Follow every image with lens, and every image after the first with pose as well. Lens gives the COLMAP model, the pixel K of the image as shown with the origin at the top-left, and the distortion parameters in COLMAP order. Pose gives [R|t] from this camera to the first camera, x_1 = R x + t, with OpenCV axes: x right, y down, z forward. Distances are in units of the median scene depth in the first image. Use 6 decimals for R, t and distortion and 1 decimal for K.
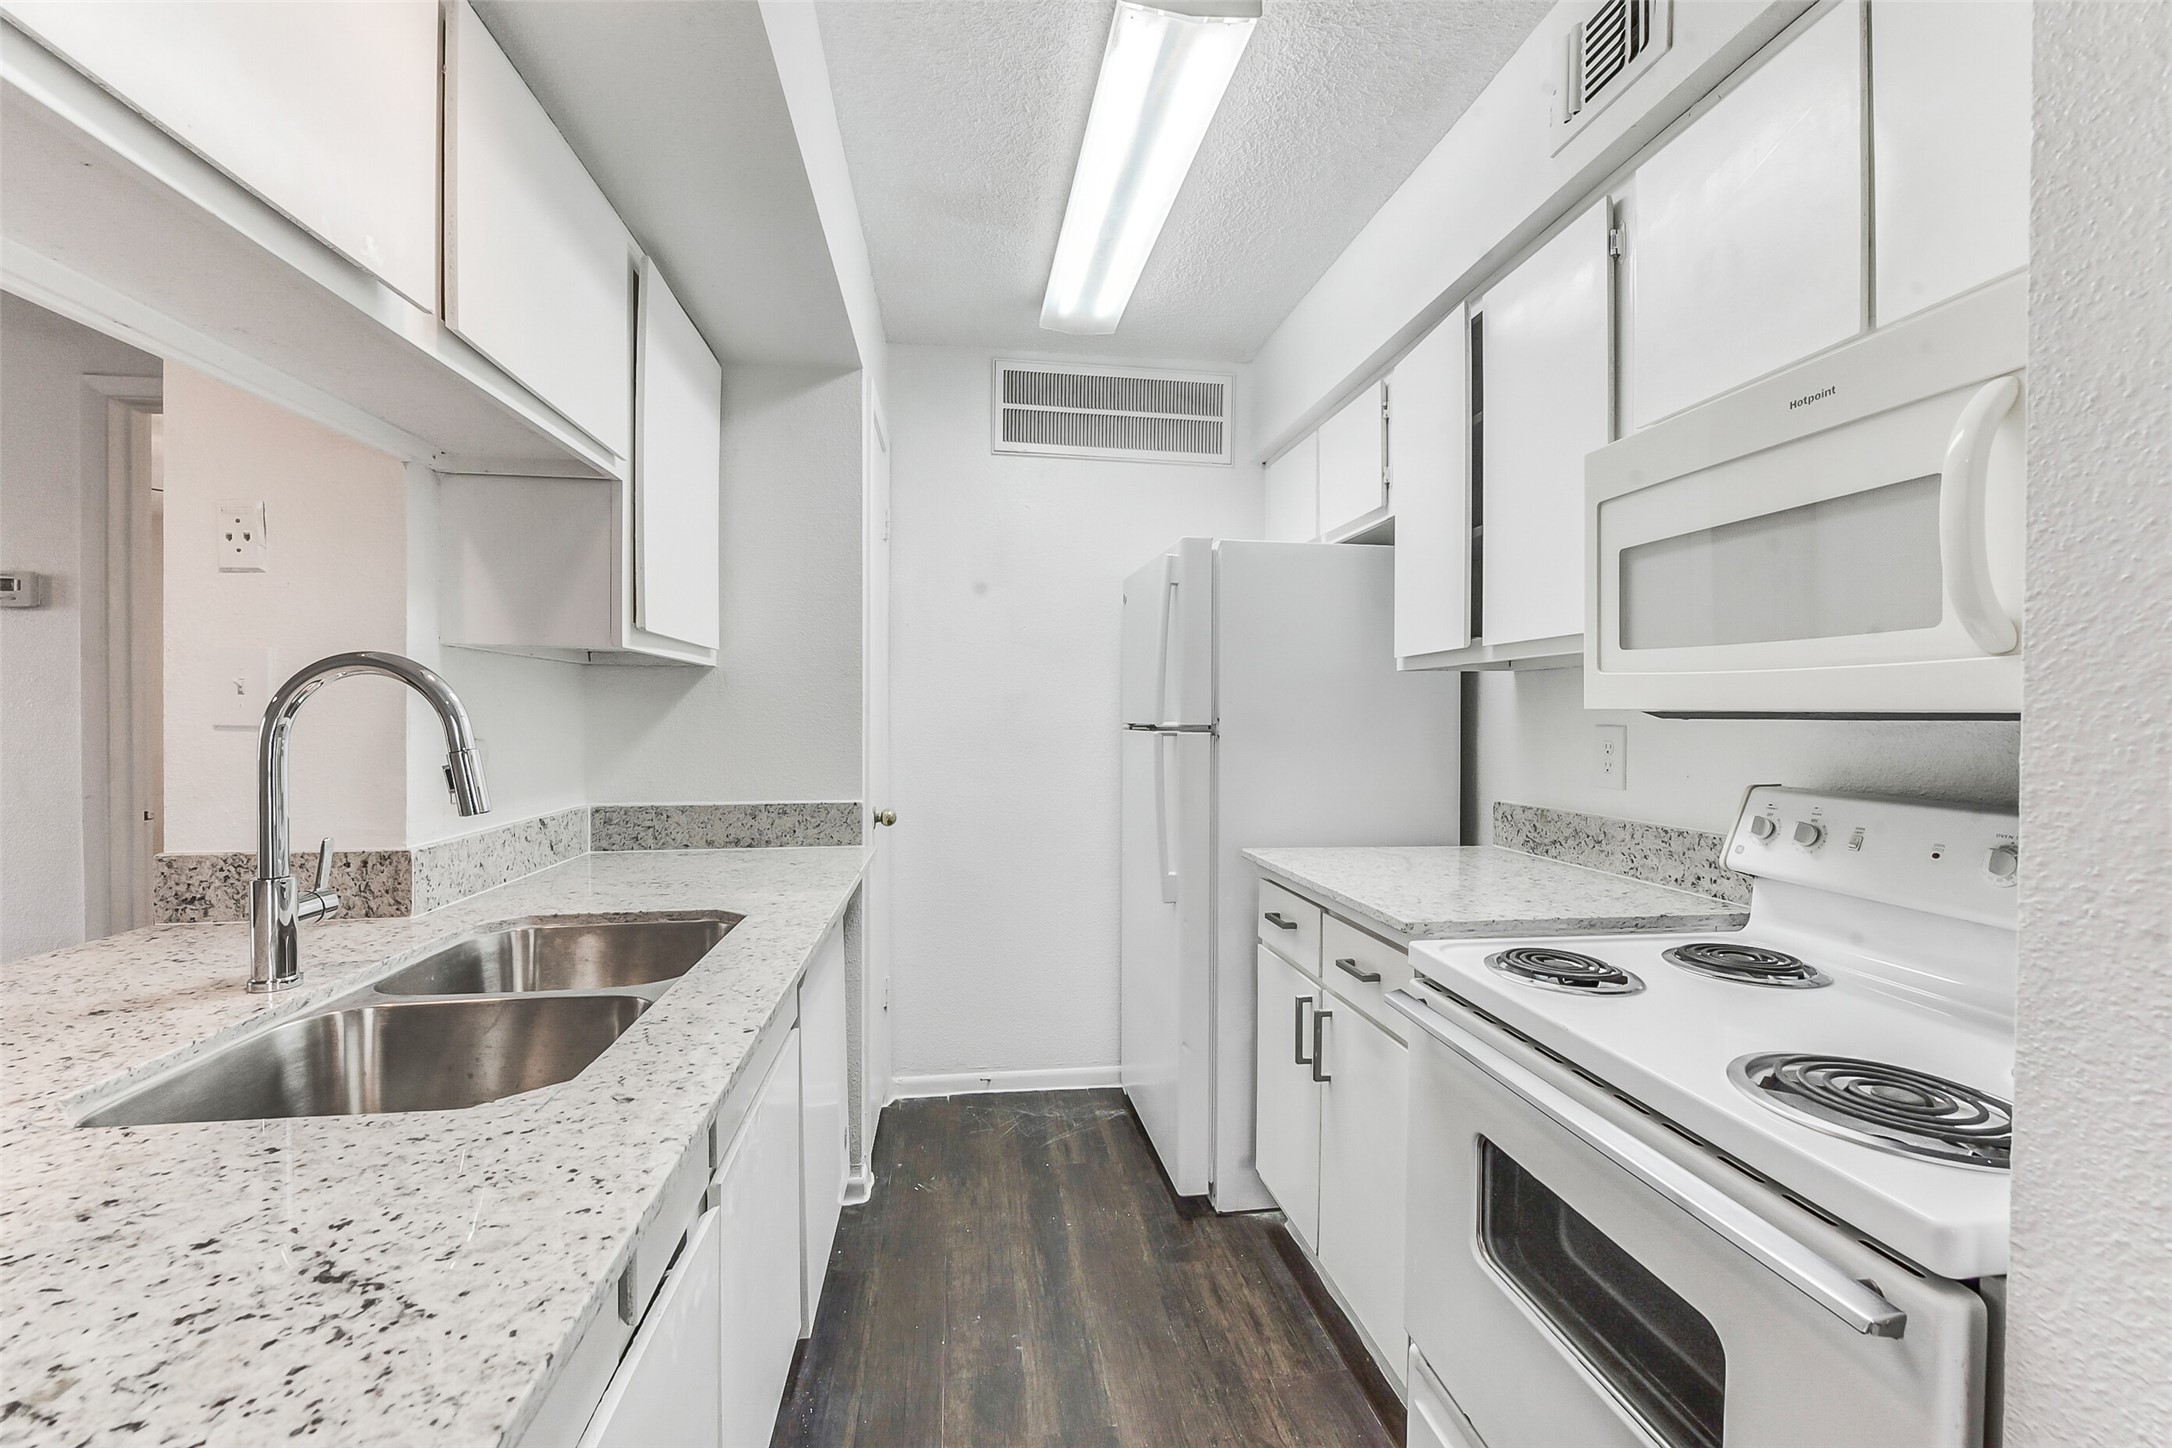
lens RADIAL K [[877.1, 0, 1077.9], [0, 877.1, 724.8], [0, 0, 1]] dist [0.000755, -0.002986]
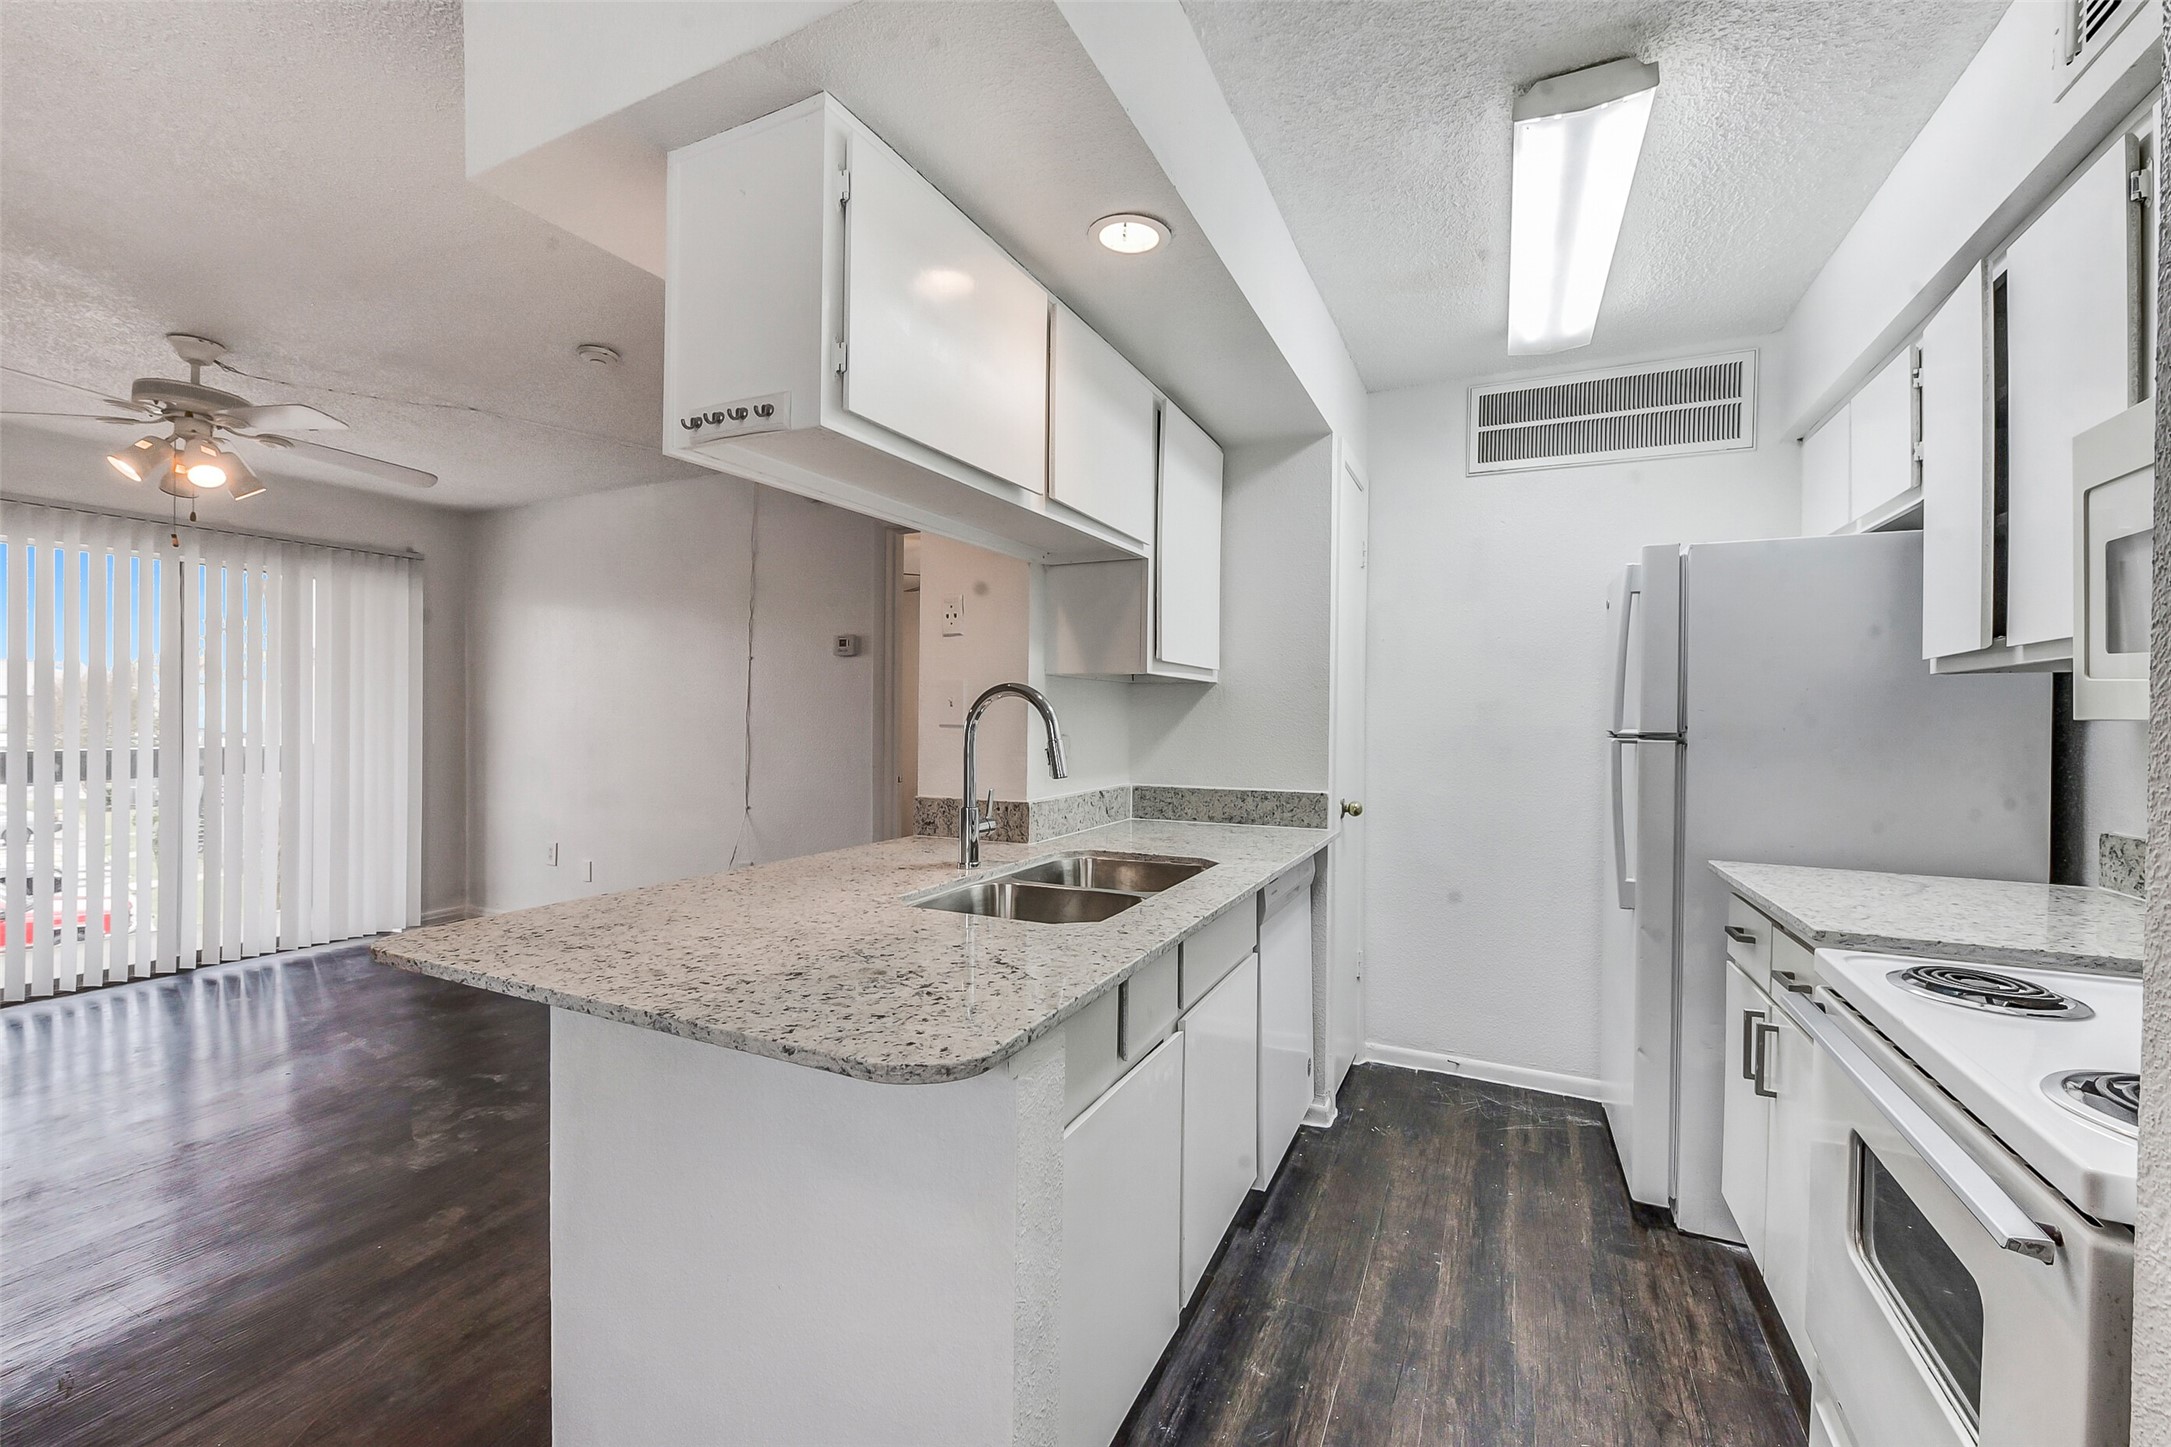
lens RADIAL K [[876.7, 0, 1079.4], [0, 876.7, 724.4], [0, 0, 1]] dist [0.000755, -0.002986]
pose [[0.829602, 0.008419, -0.558291, 0.189533], [-0.012197, 0.999921, -0.003045, 0.002099], [0.558221, 0.009335, 0.829639, -0.253599]]
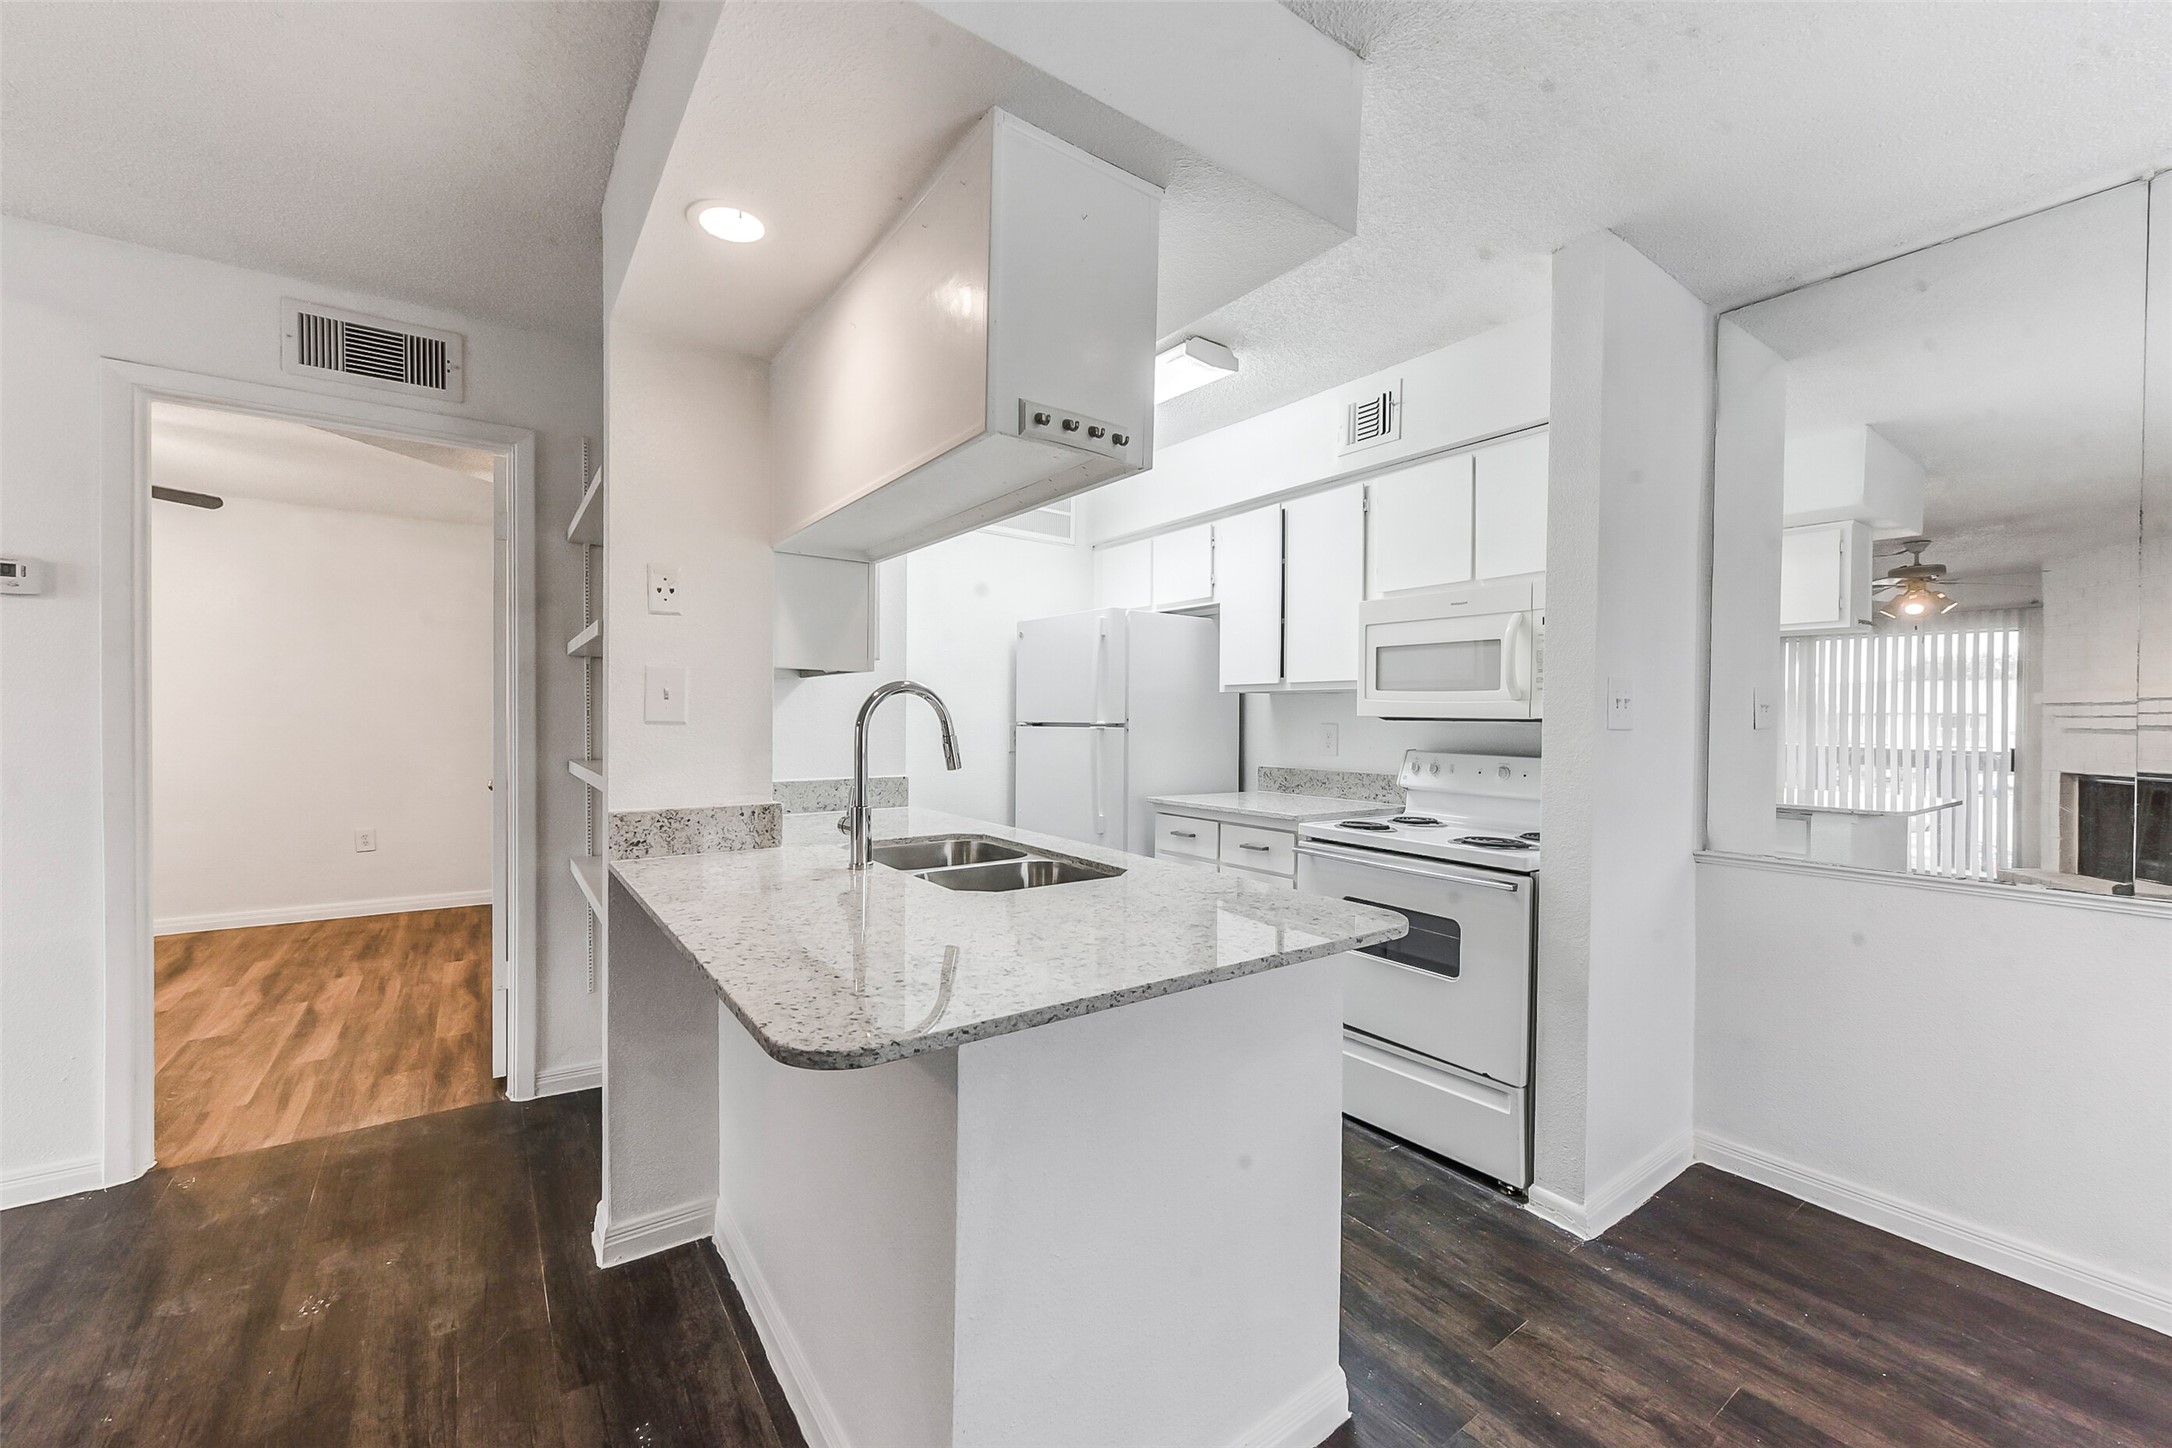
lens RADIAL K [[853.8, 0, 1081.5], [0, 853.8, 727.1], [0, 0, 1]] dist [0.001167, -0.000883]
pose [[0.884485, 0.000265, 0.466569, -0.863272], [-0.001714, 0.999995, 0.002682, 0.005181], [-0.466565, -0.003172, 0.884481, -0.482506]]
